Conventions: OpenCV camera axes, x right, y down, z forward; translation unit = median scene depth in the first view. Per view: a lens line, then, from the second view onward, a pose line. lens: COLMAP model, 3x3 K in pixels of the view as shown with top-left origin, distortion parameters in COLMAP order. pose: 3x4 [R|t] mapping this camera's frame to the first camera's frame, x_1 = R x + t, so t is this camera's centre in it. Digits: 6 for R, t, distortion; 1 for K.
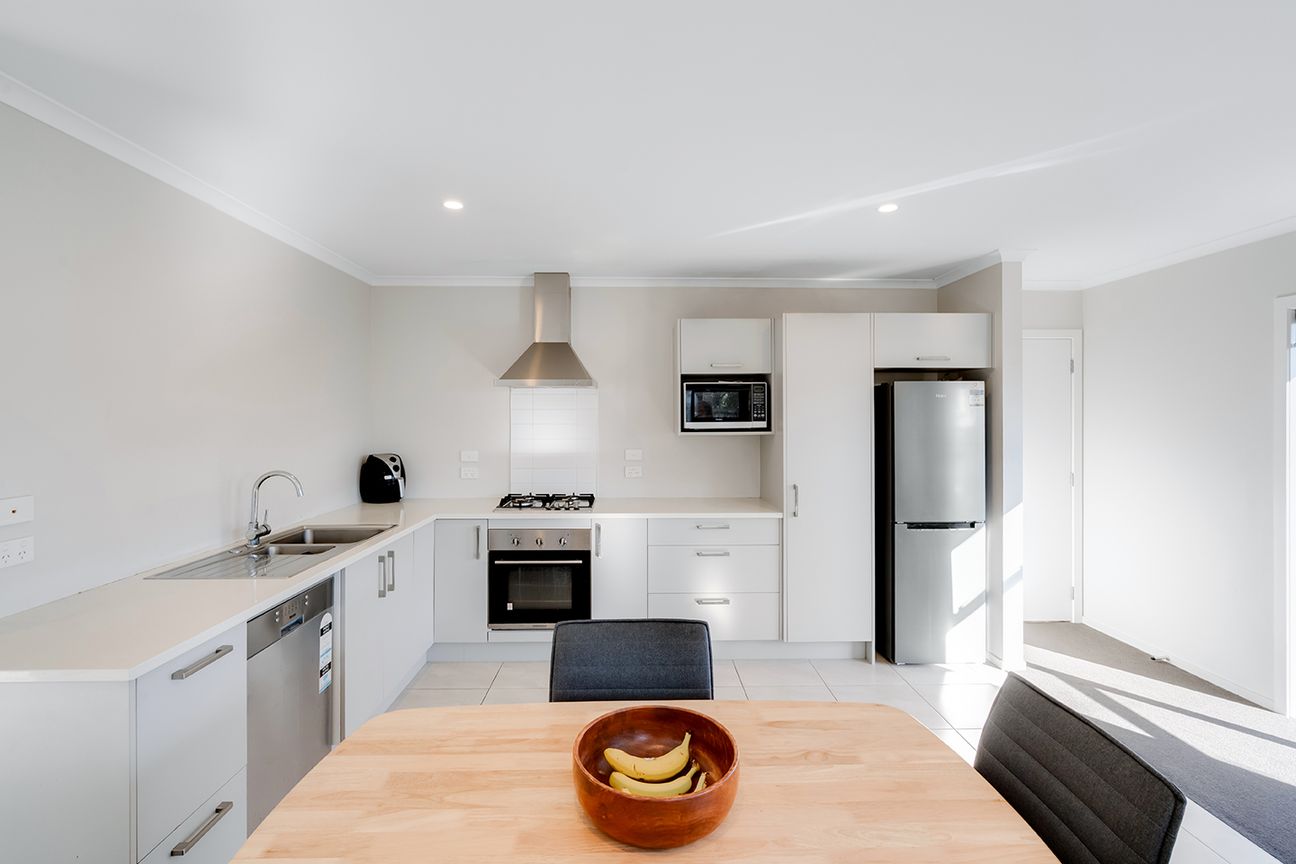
lens RADIAL K [[587.5, 0, 651.3], [0, 587.5, 414.7], [0, 0, 1]] dist [-0.012084, 0.000163]
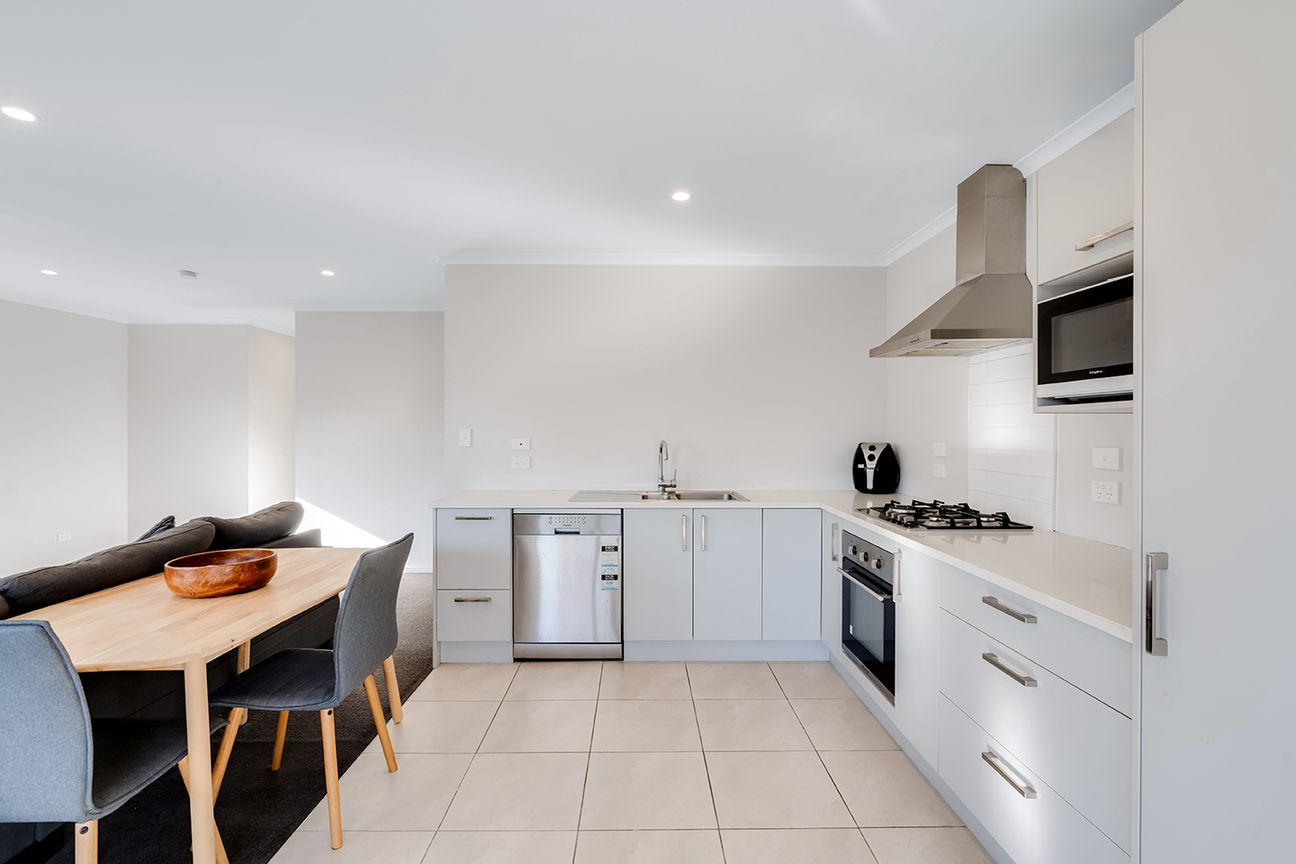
lens RADIAL K [[587.5, 0, 641.2], [0, 587.5, 433.9], [0, 0, 1]] dist [-0.012084, 0.000163]
pose [[-0.009163, 0.009201, -0.999916, 0.557623], [-0.000136, 0.999958, 0.009203, 0.050603], [0.999958, 0.000220, -0.009161, 0.714682]]
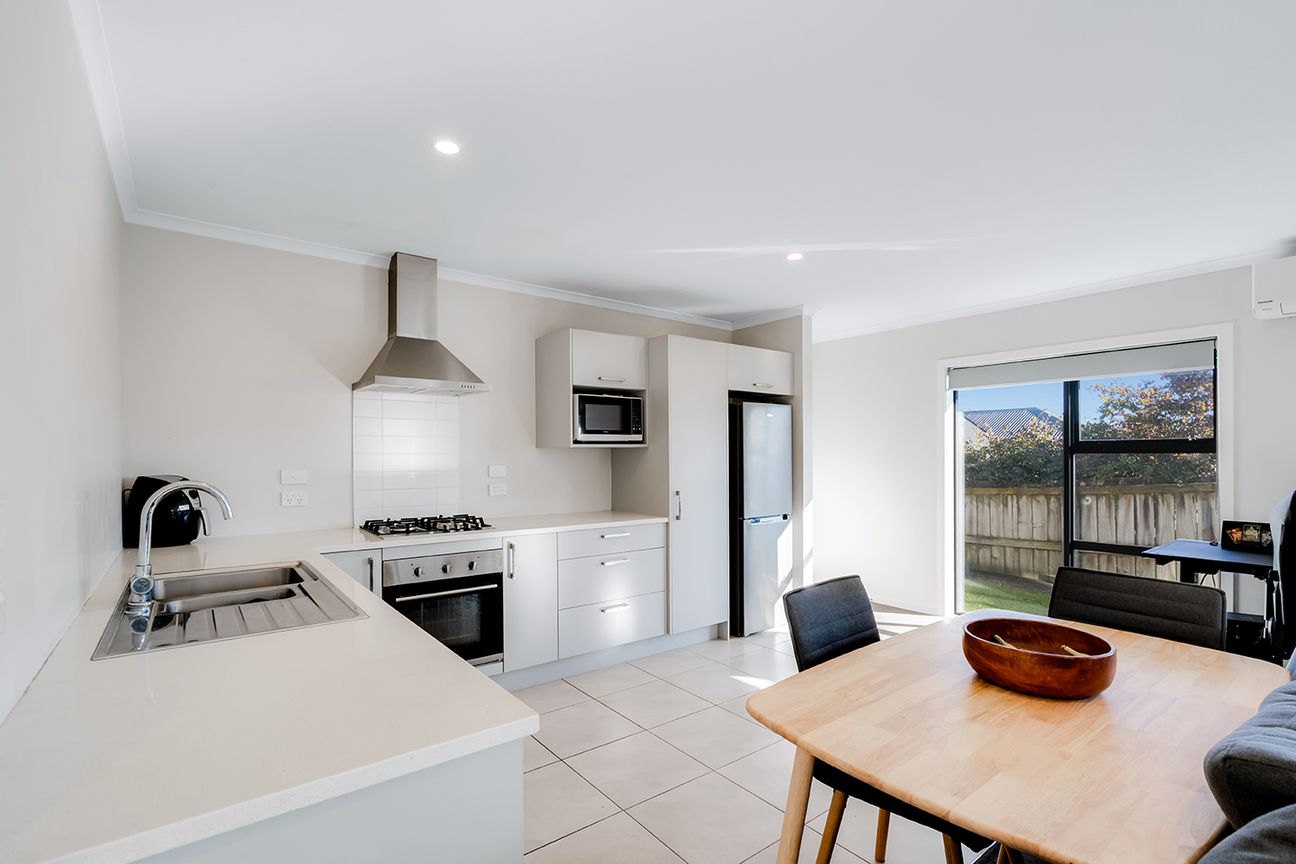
lens RADIAL K [[591.3, 0, 636.4], [0, 591.3, 454.5], [0, 0, 1]] dist [0.002000, 0.001628]
pose [[0.811201, -0.001086, 0.584767, -0.466537], [0.000944, 0.999999, 0.000548, 0.049410], [-0.584767, 0.000108, 0.811201, 0.139883]]
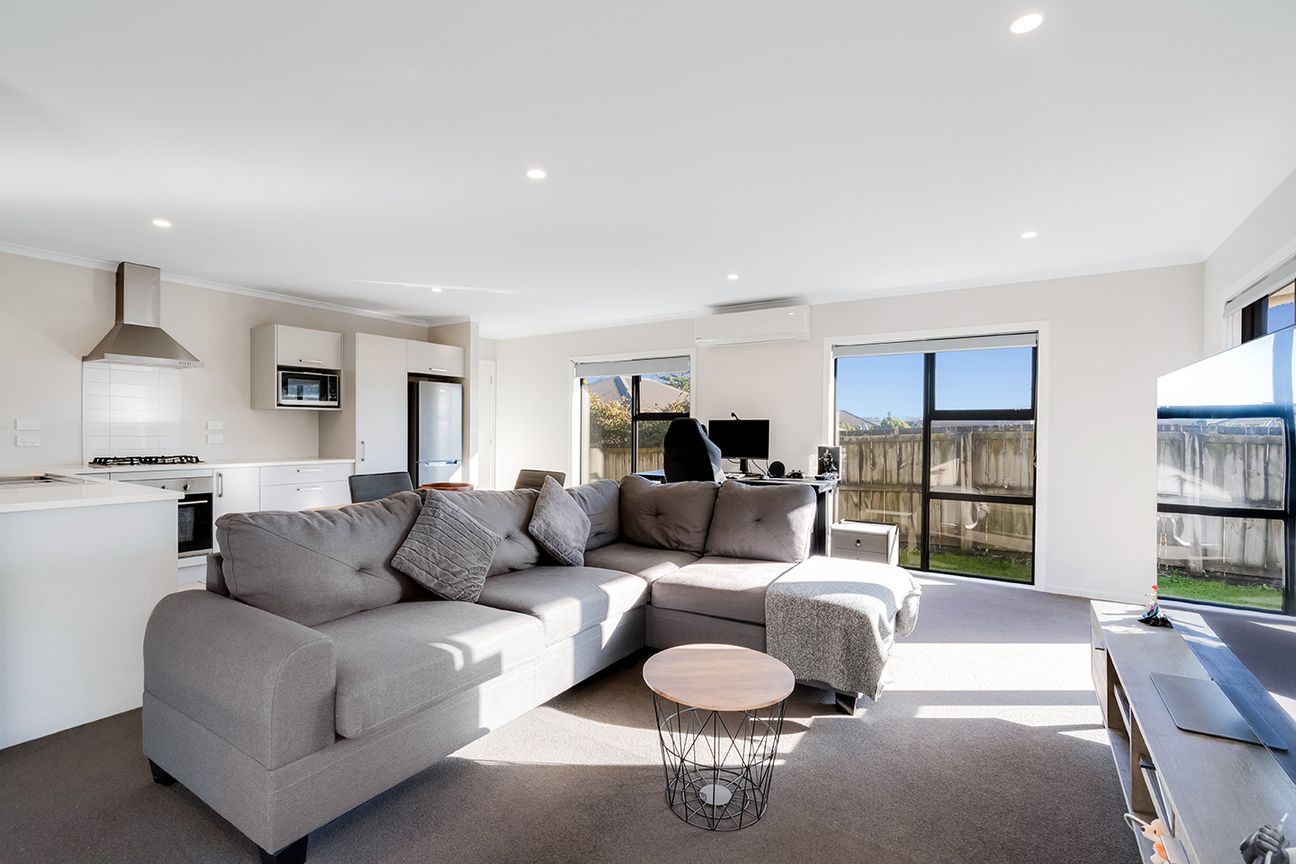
lens RADIAL K [[591.3, 0, 636.1], [0, 591.3, 435.7], [0, 0, 1]] dist [0.002000, 0.001628]
pose [[0.579900, -0.000816, 0.814687, -0.628881], [-0.011898, 0.999884, 0.009471, 0.079970], [-0.814601, -0.015186, 0.579823, -0.531573]]
